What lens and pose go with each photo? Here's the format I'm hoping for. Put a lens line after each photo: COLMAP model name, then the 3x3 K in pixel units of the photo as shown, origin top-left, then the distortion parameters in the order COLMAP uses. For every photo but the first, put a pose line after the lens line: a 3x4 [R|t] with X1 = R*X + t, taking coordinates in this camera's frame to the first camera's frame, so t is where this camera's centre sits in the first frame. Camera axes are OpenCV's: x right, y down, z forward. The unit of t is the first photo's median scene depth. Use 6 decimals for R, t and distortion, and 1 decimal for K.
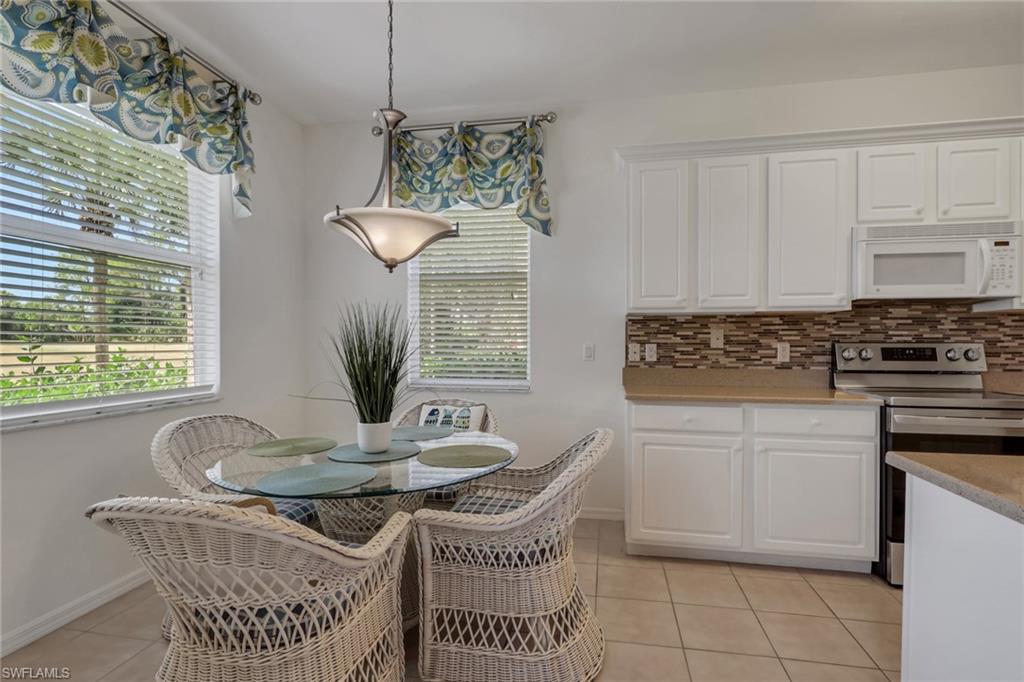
lens RADIAL K [[488.4, 0, 518.3], [0, 488.4, 344.0], [0, 0, 1]] dist [-0.001194, -0.000125]
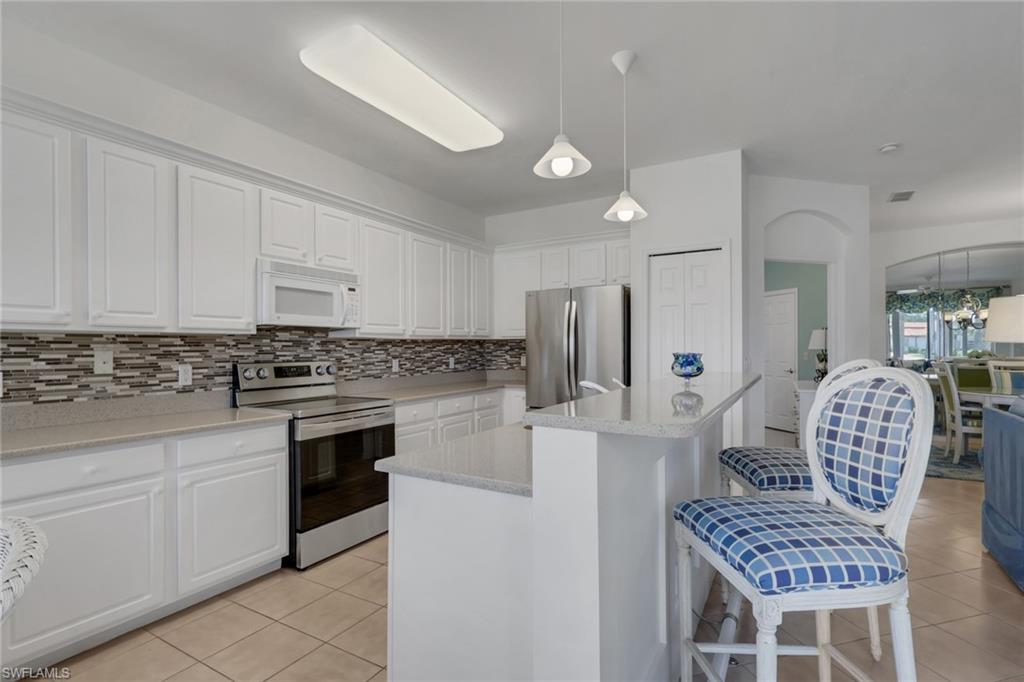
lens RADIAL K [[488.4, 0, 514.3], [0, 488.4, 348.1], [0, 0, 1]] dist [-0.001194, -0.000125]
pose [[0.329594, -0.002363, 0.944120, -0.146040], [0.008017, 0.999968, -0.000296, -0.031534], [-0.944089, 0.007667, 0.329602, 0.095903]]
